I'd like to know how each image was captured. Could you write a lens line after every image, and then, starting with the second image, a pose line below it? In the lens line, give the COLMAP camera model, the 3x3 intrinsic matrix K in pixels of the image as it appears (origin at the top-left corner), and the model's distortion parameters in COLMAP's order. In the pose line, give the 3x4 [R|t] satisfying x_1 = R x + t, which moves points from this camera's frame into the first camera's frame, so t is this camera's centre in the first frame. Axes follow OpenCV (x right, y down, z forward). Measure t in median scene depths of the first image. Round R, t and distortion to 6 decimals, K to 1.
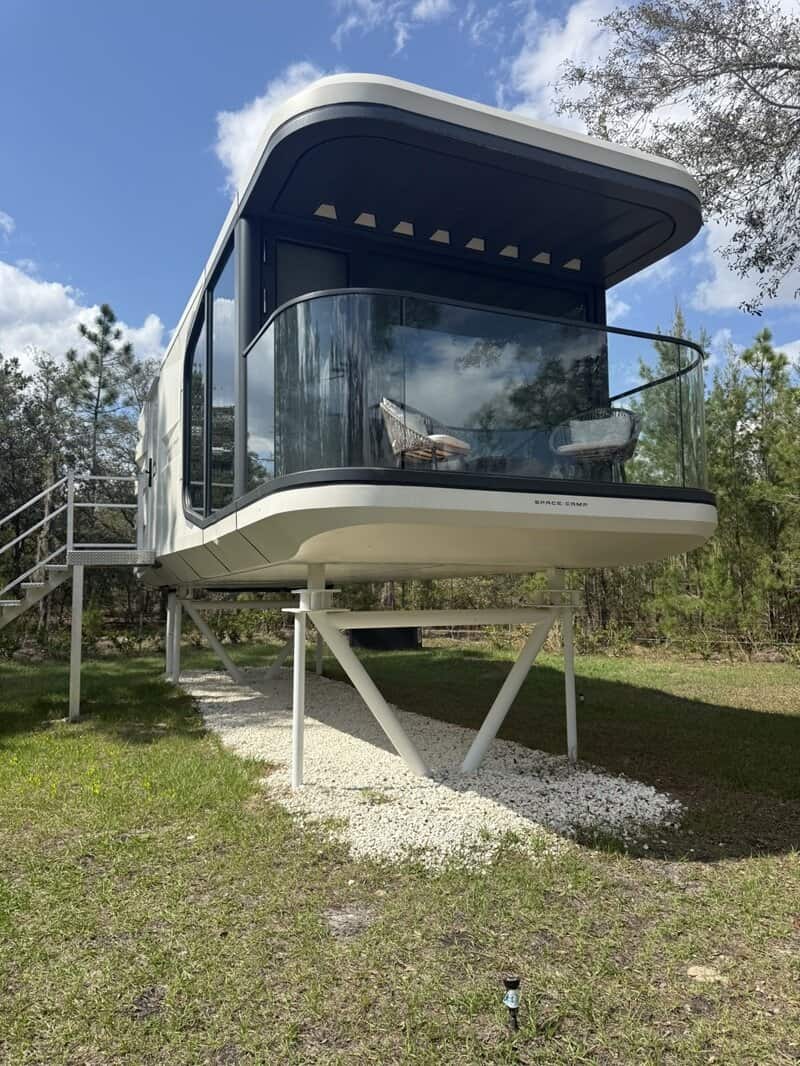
lens RADIAL K [[769.6, 0, 401.7], [0, 769.6, 543.0], [0, 0, 1]] dist [-0.016817, -0.009122]
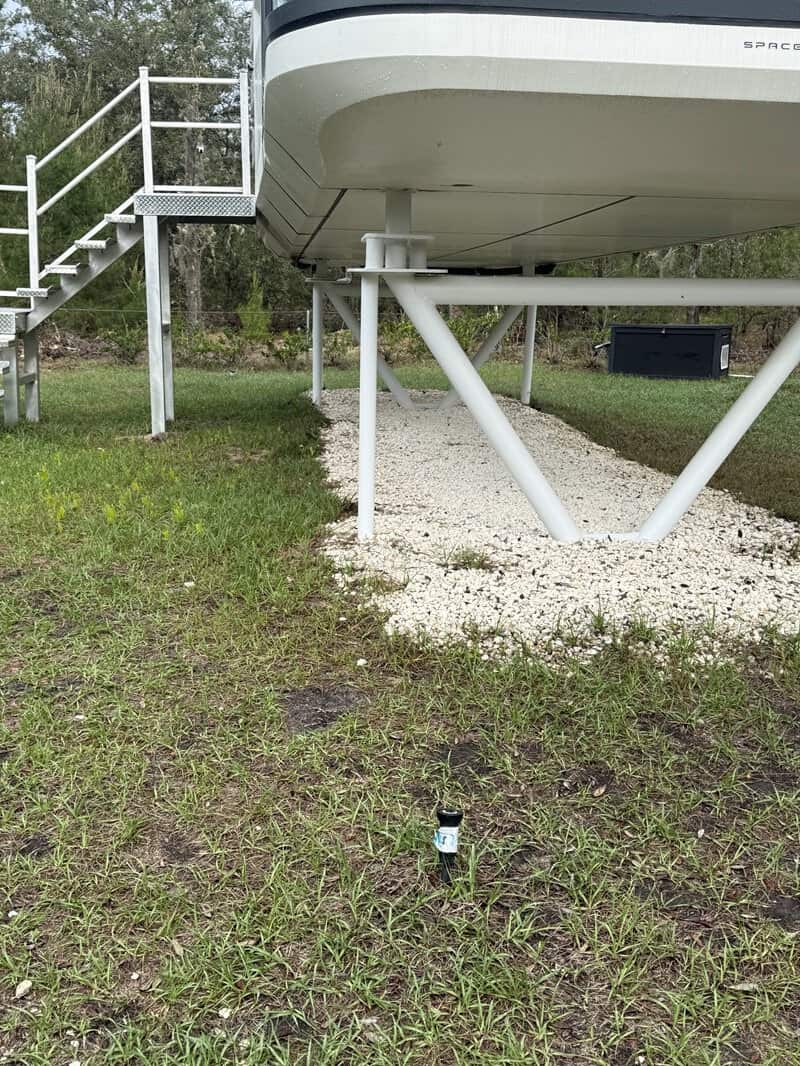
lens RADIAL K [[1122.9, 0, 398.9], [0, 1122.9, 531.9], [0, 0, 1]] dist [0.078307, 0.000000]
pose [[0.954332, 0.085199, -0.286342, 0.177408], [-0.006656, 0.964298, 0.264737, 0.051593], [0.298675, -0.250741, 0.920827, 0.094868]]
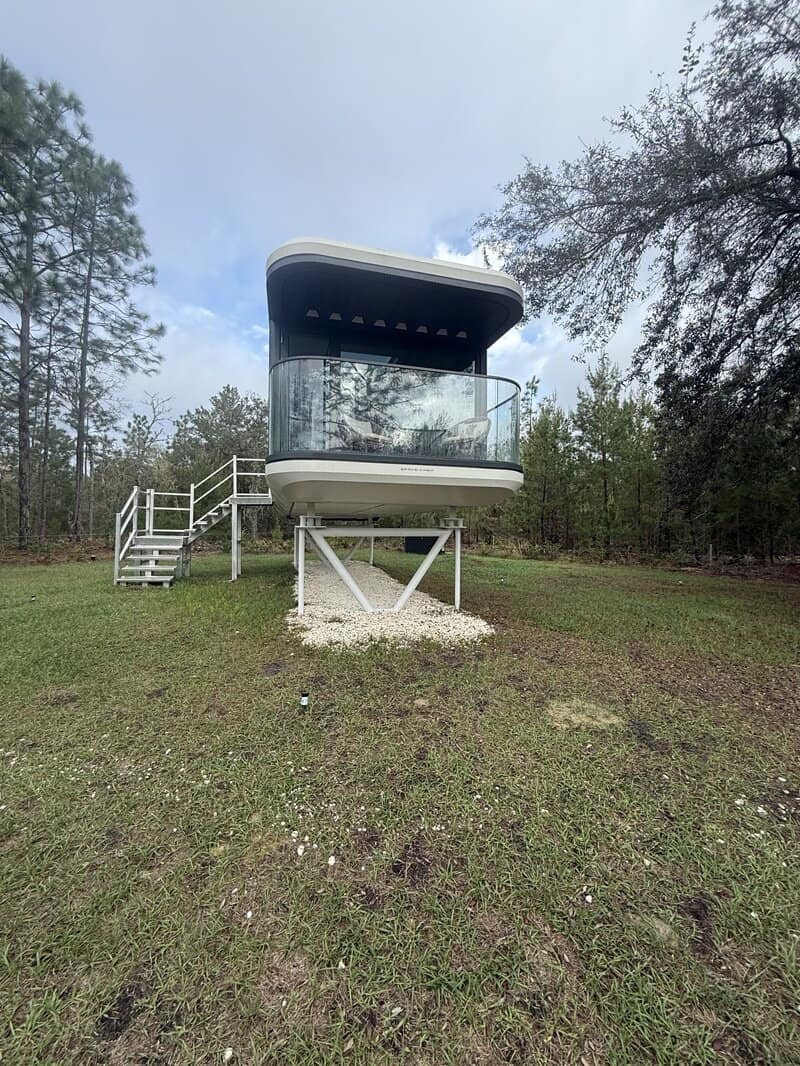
lens RADIAL K [[427.6, 0, 402.0], [0, 427.6, 526.8], [0, 0, 1]] dist [0.016314, 0.000371]
pose [[0.988038, 0.016128, -0.153364, 0.300020], [-0.005198, 0.997434, 0.071408, 0.007925], [0.154122, -0.069756, 0.985586, -0.060938]]
